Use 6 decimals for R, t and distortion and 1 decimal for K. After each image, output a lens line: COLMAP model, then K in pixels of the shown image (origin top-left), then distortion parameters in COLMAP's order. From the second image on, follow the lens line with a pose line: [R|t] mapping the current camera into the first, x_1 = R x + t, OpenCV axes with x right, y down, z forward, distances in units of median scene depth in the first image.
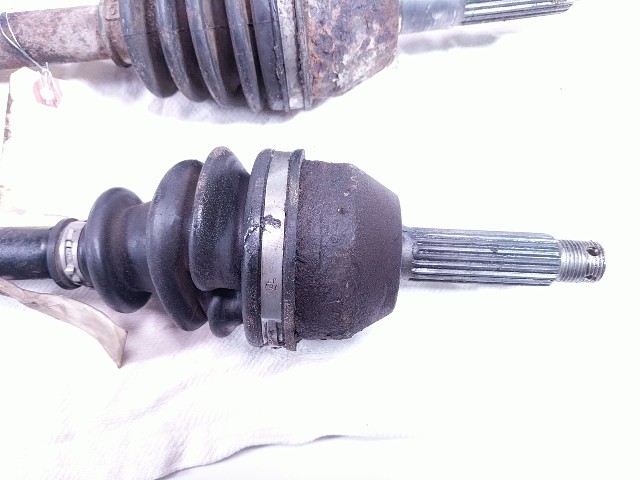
lens RADIAL K [[505.8, 0, 320.0], [0, 505.8, 240.0], [0, 0, 1]] dist [-0.000192, -0.002374]
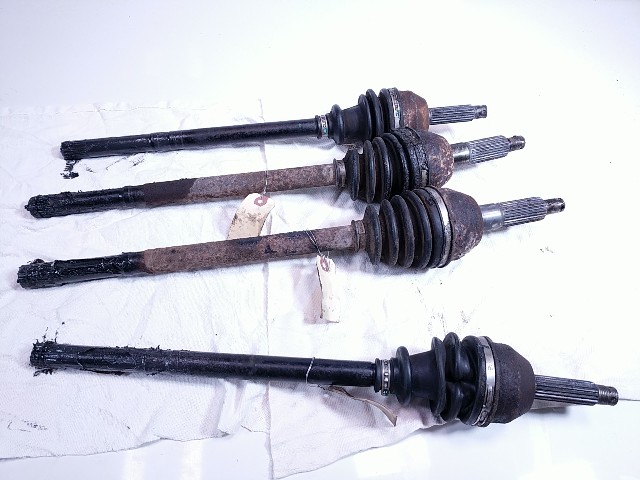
lens RADIAL K [[489.1, 0, 320.0], [0, 489.1, 240.0], [0, 0, 1]] dist [-0.000284, -0.006084]
pose [[0.988007, -0.042311, 0.148497, -1.001963], [0.074399, 0.973172, -0.217719, 0.062764], [-0.135301, 0.226156, 0.964649, -1.188808]]
